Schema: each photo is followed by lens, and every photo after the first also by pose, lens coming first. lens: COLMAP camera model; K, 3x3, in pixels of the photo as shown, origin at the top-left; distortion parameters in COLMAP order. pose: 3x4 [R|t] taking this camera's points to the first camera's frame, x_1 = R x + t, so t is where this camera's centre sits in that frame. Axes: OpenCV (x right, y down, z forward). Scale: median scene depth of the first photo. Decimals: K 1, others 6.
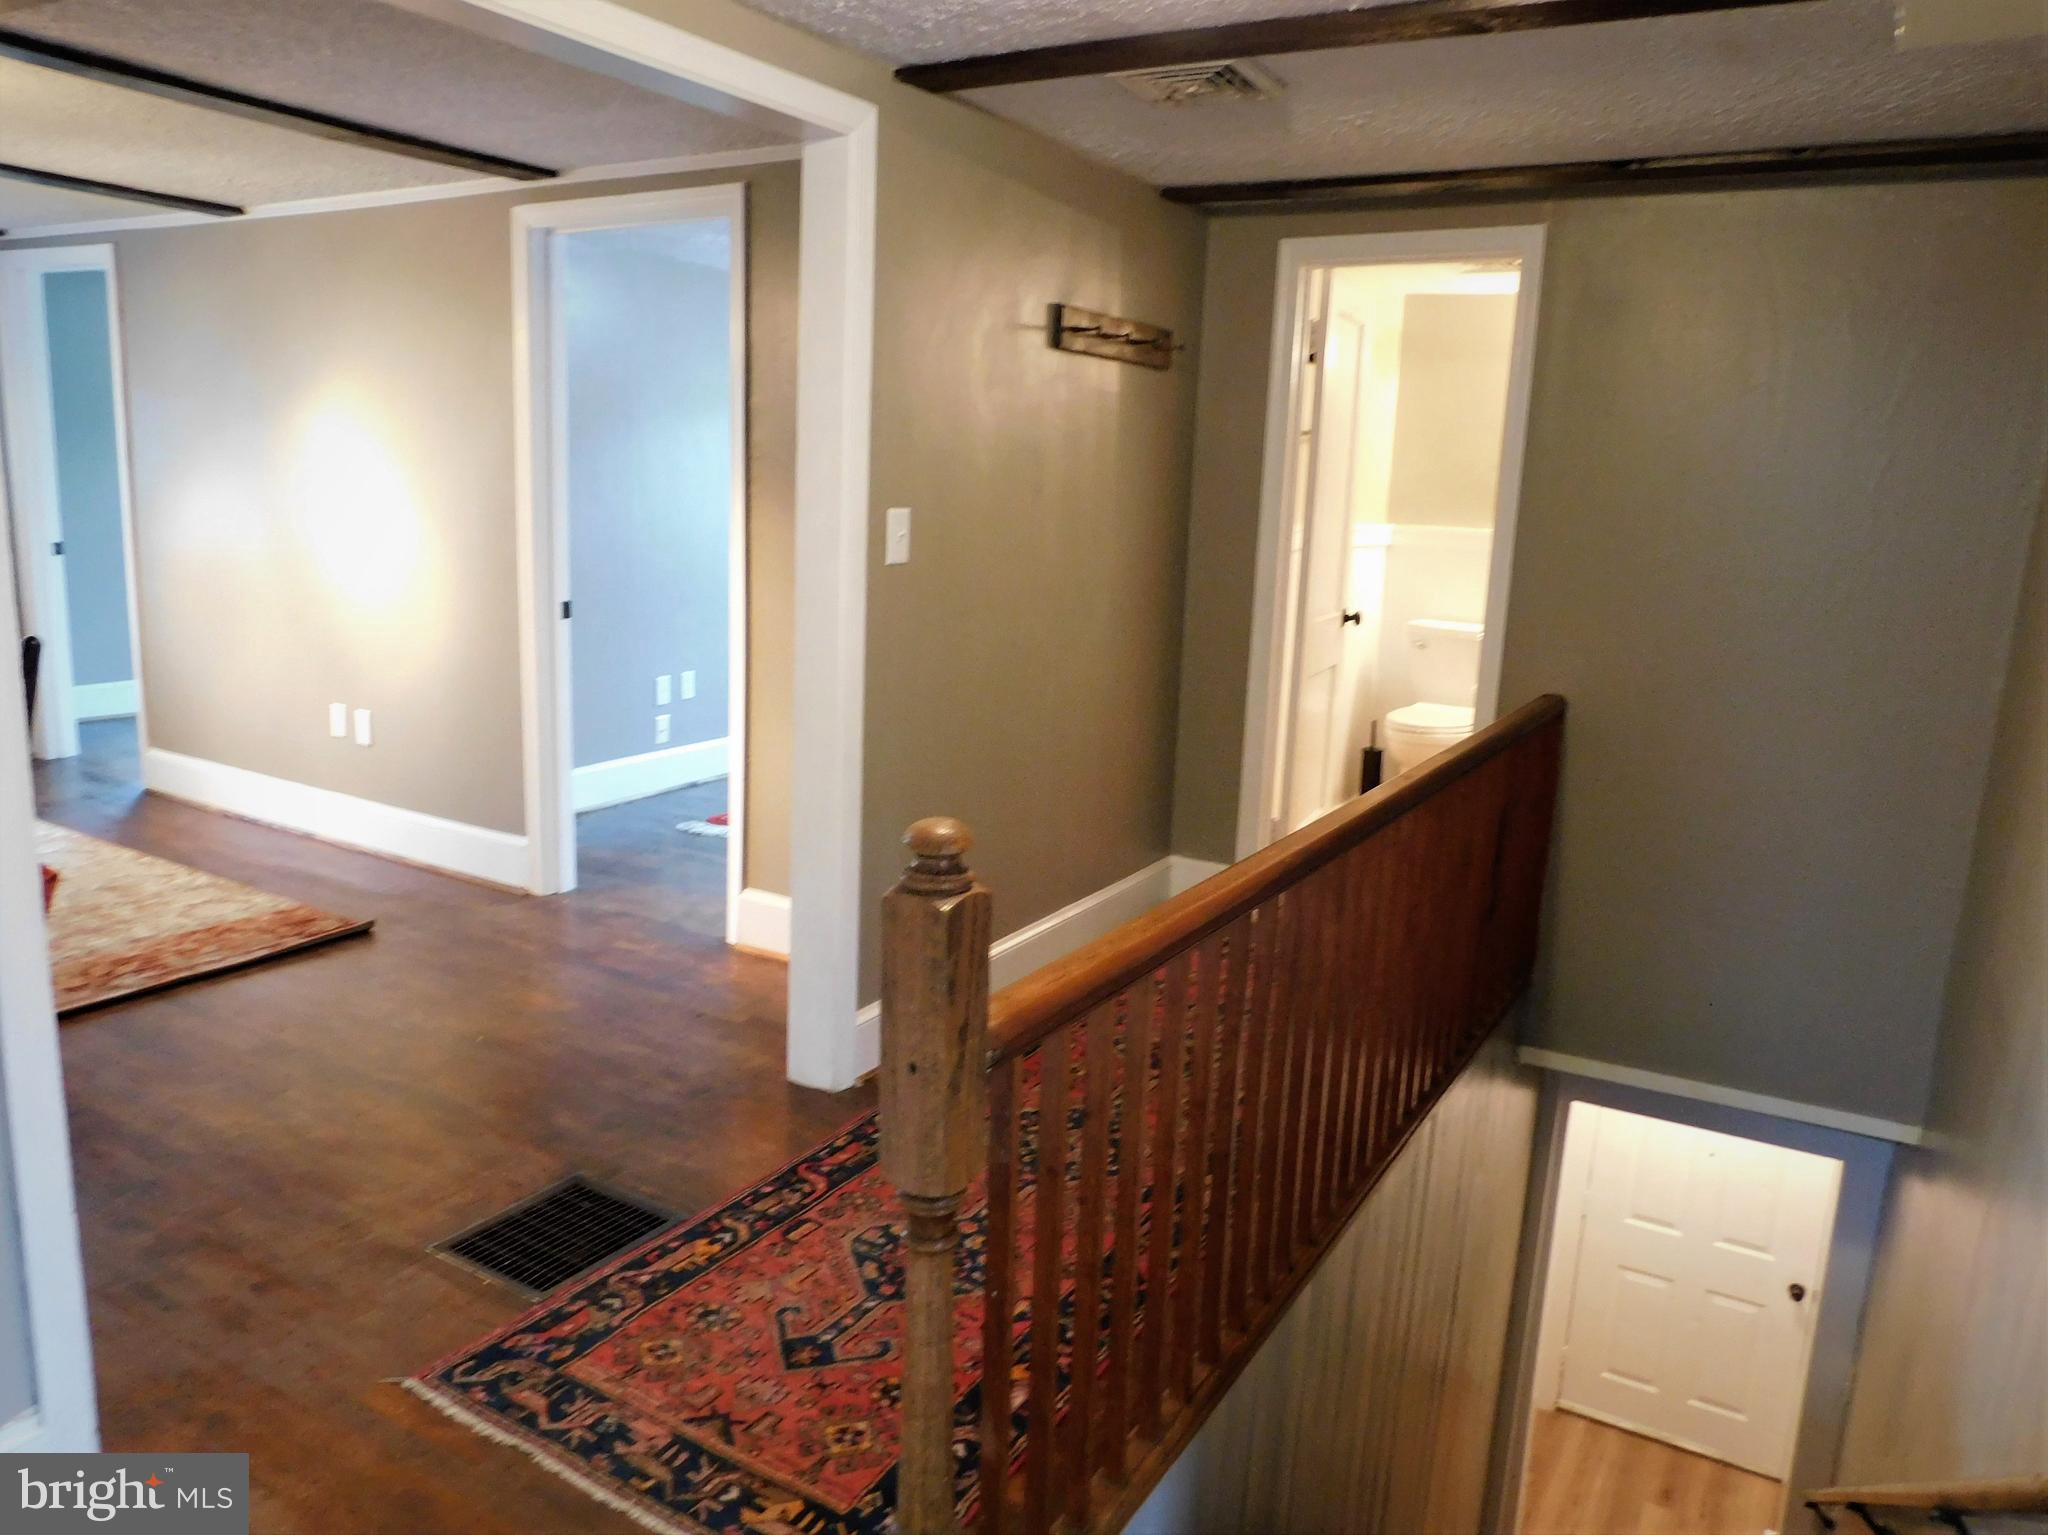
lens RADIAL K [[1416.3, 0, 1027.9], [0, 1416.3, 742.2], [0, 0, 1]] dist [-0.074249, 0.050750]
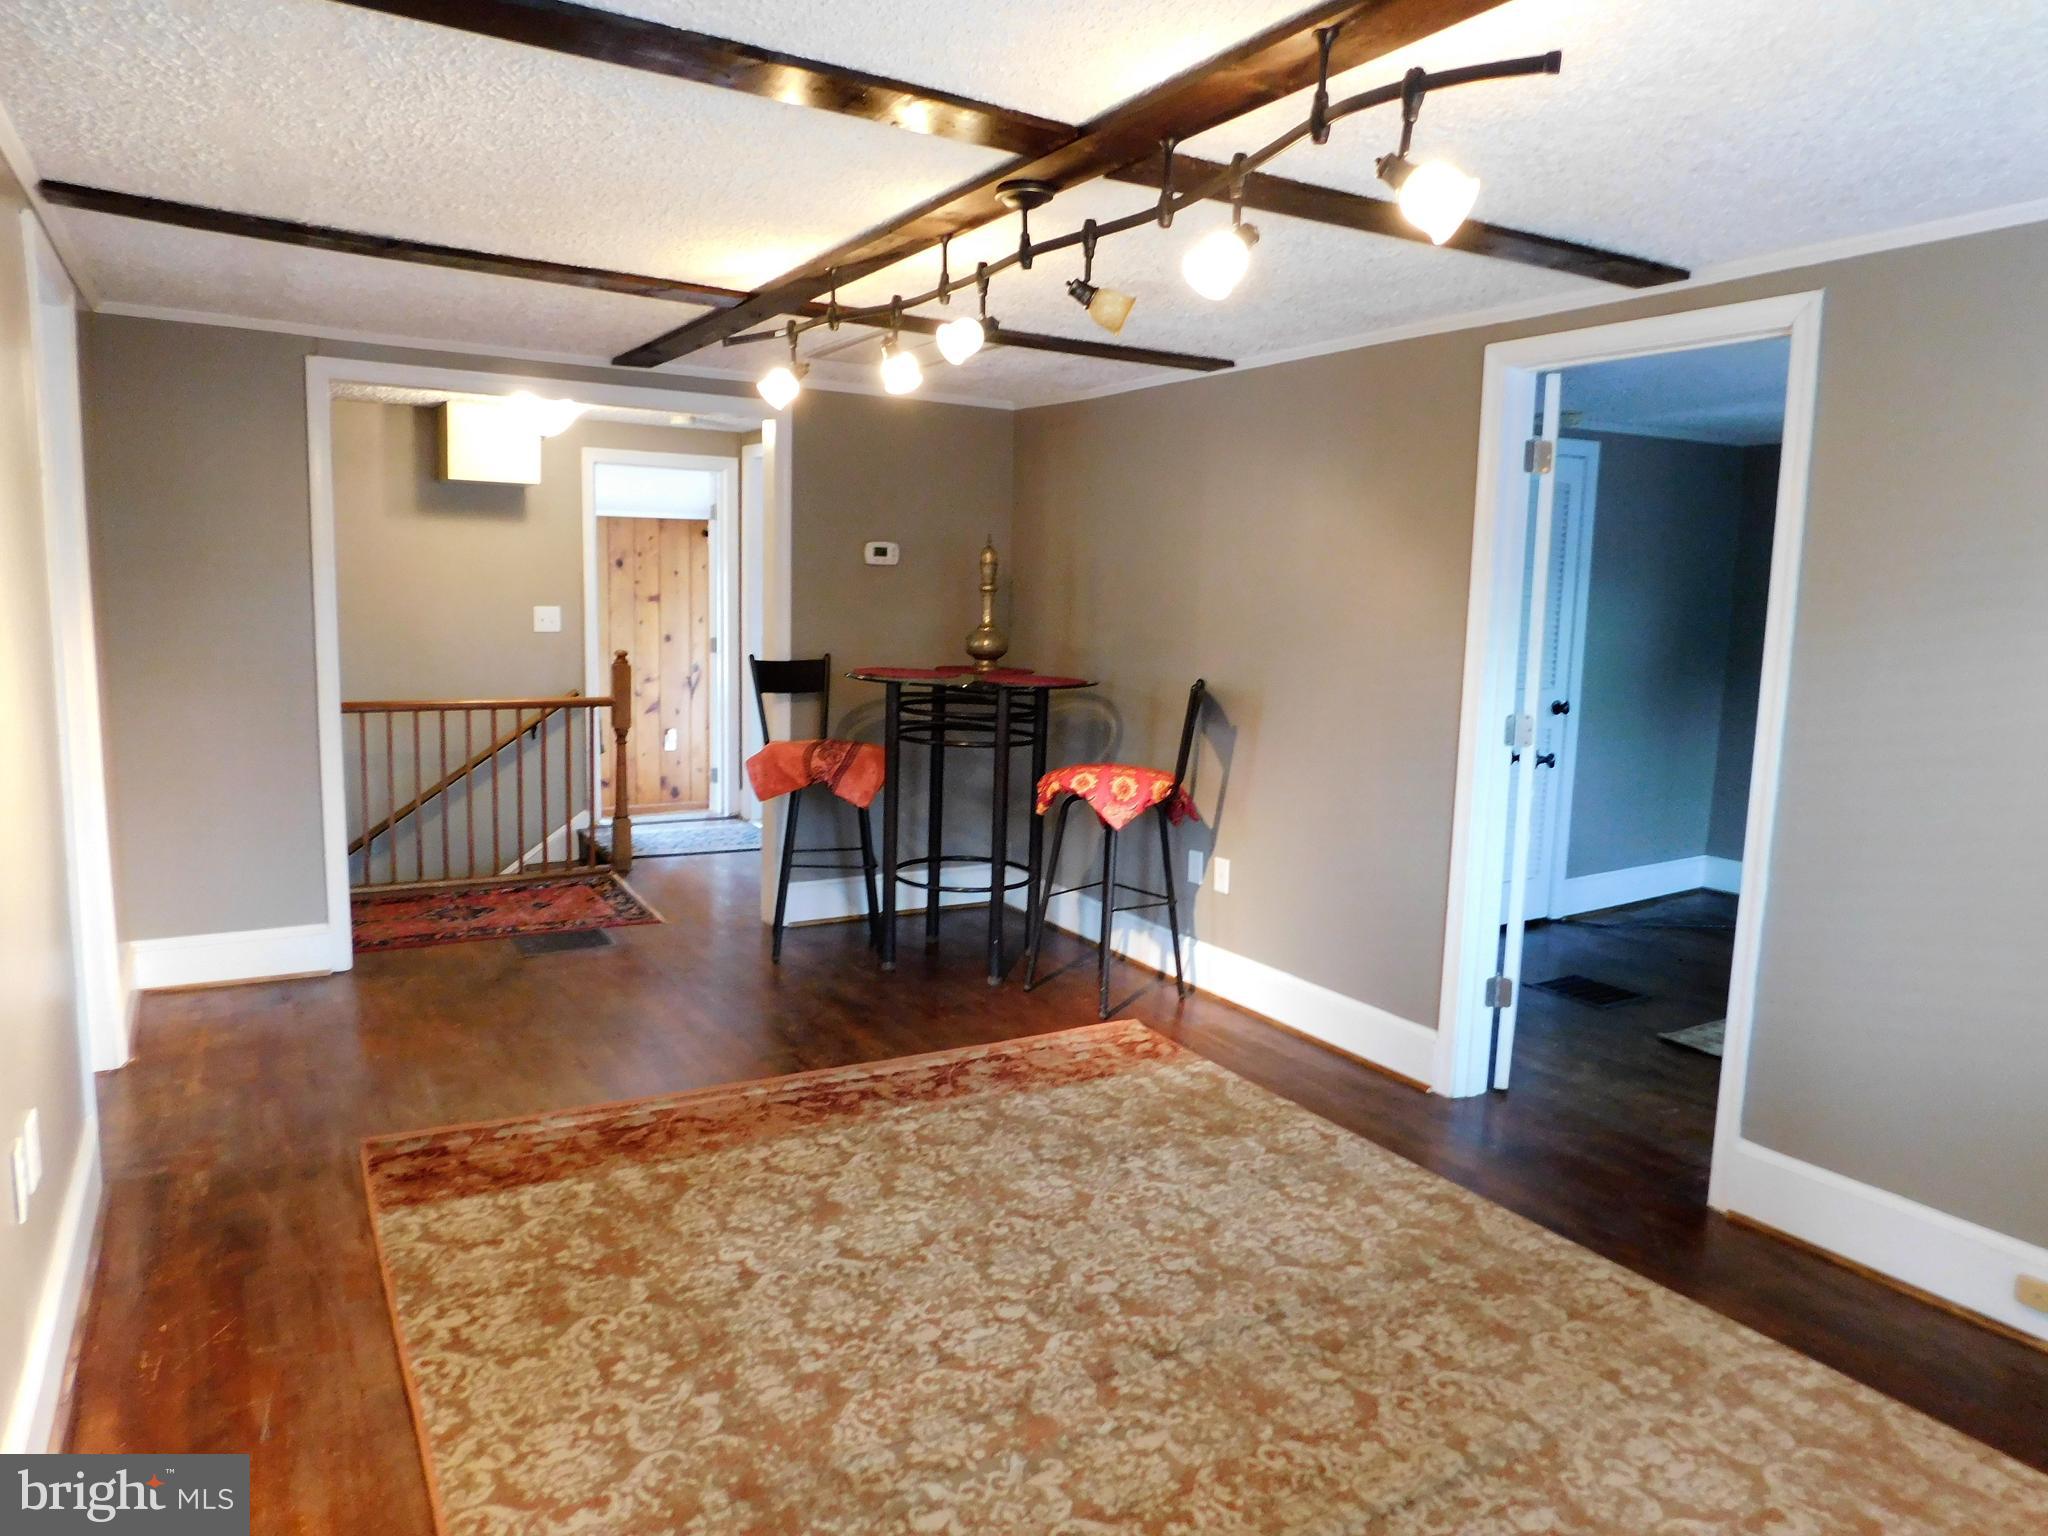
lens RADIAL K [[1335.1, 0, 1024.0], [0, 1335.1, 768.0], [0, 0, 1]] dist [-0.074242, 0.049828]
pose [[-0.871801, -0.132053, 0.471726, -1.847136], [0.027357, 0.948353, 0.316035, -0.509191], [-0.489096, 0.288424, -0.823162, 2.226144]]
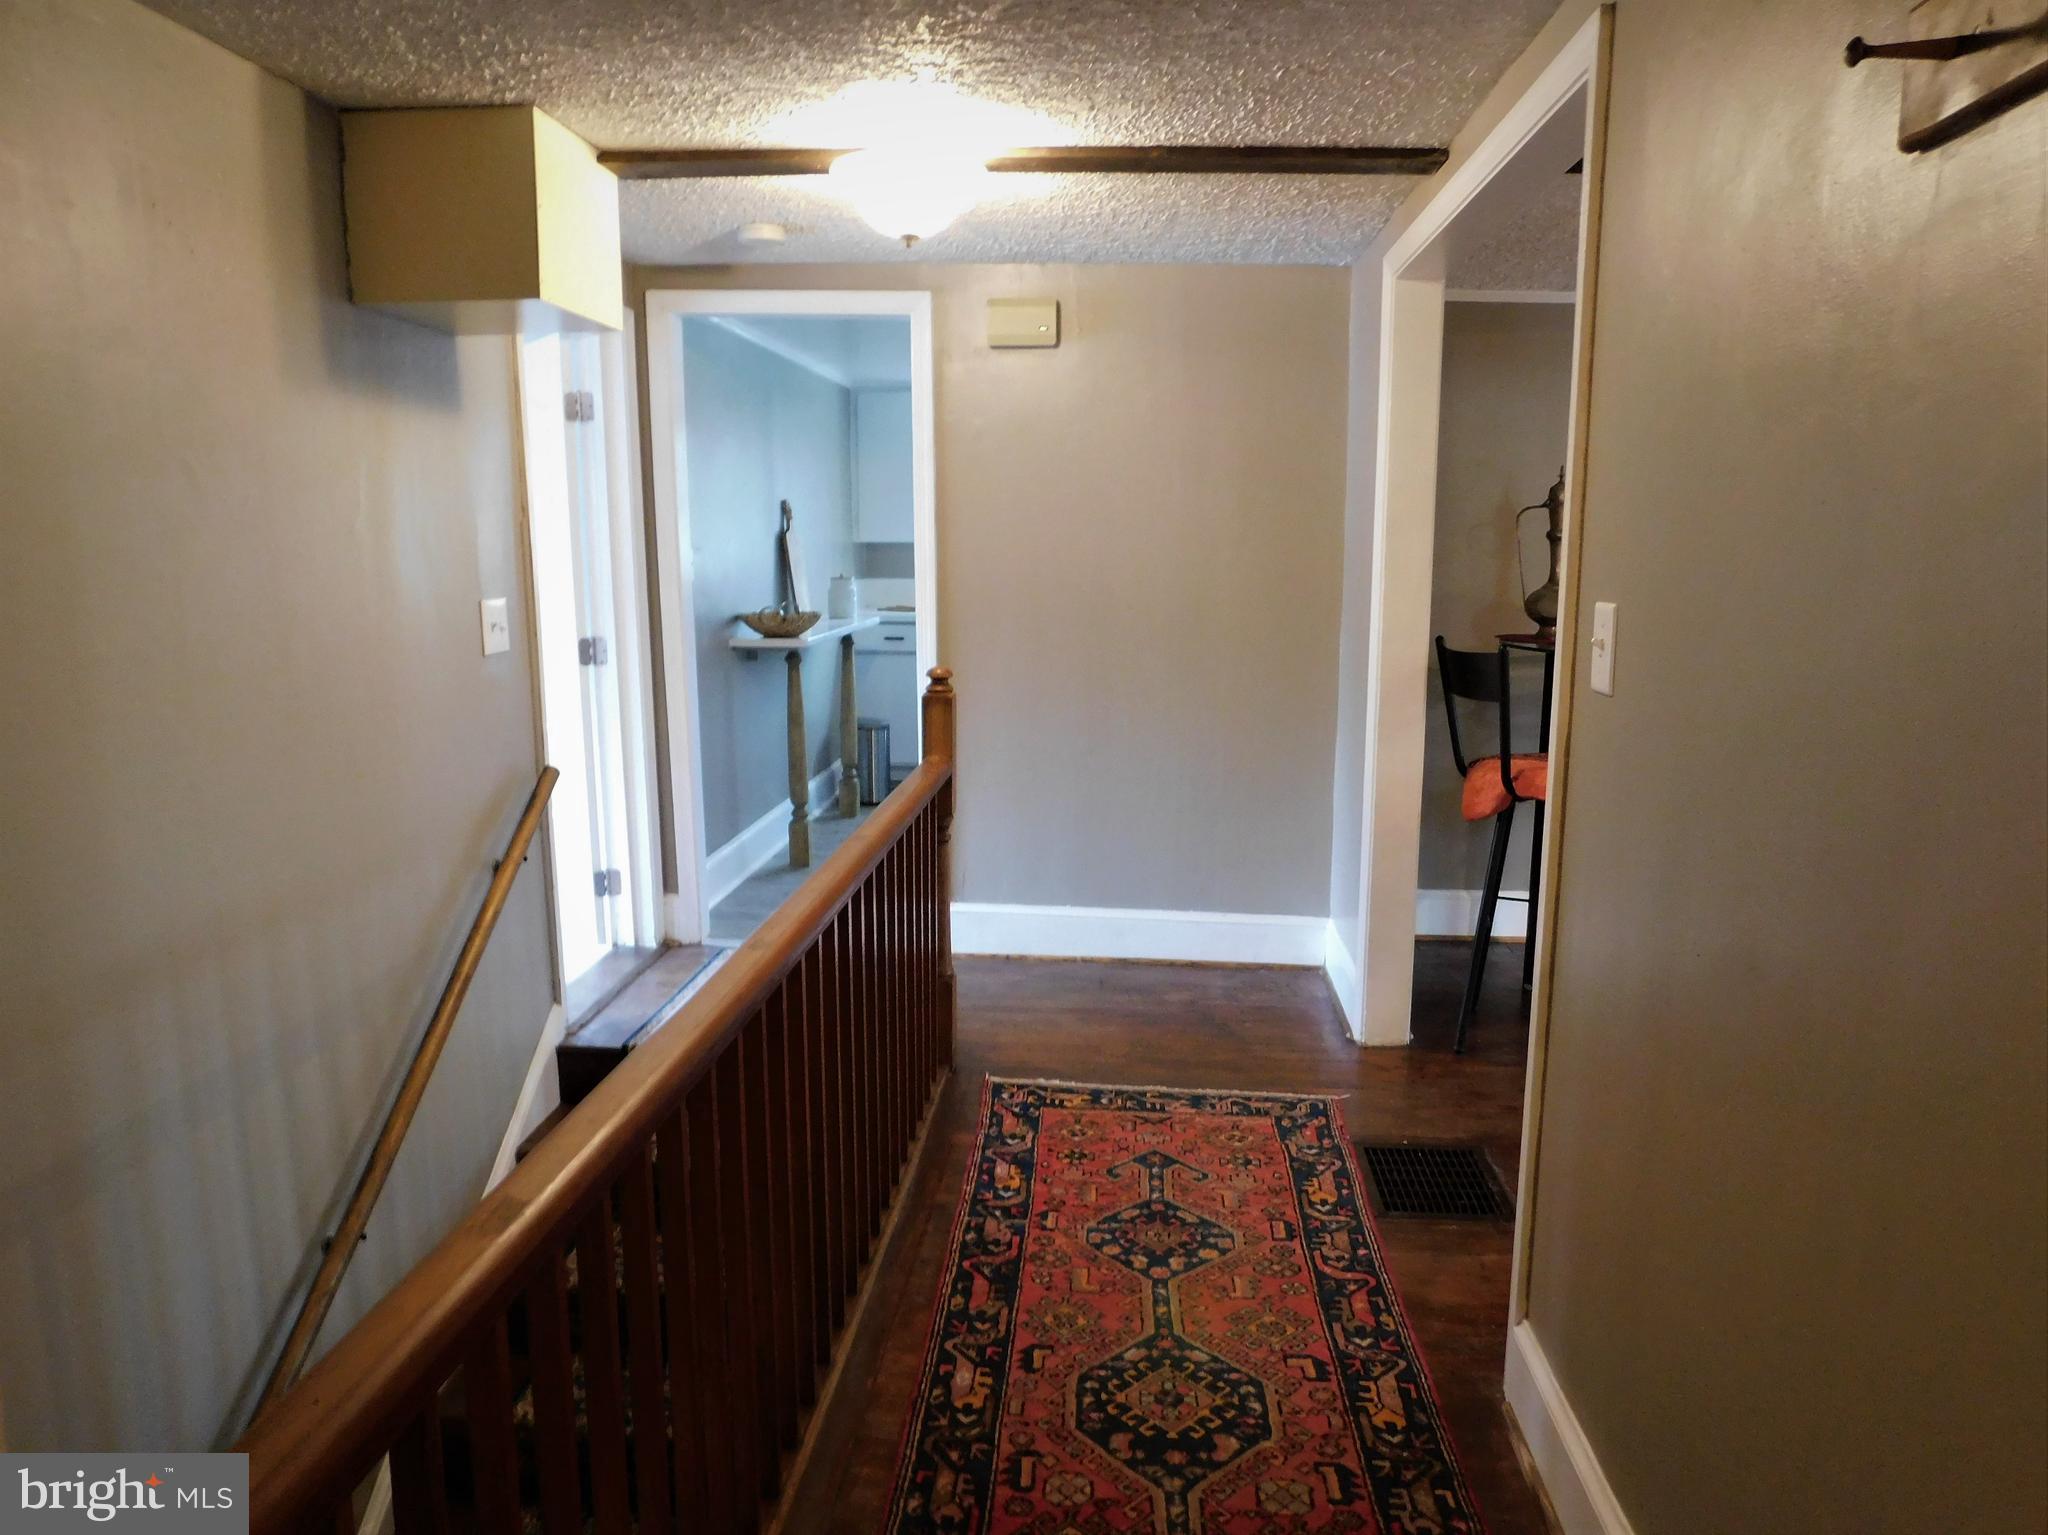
lens RADIAL K [[1393.8, 0, 1029.3], [0, 1393.8, 760.8], [0, 0, 1]] dist [-0.065532, 0.060107]
pose [[-0.898273, 0.024977, -0.438727, 0.481106], [-0.122558, 0.944528, 0.304705, -0.302022], [0.422001, 0.327478, -0.845384, 1.726626]]
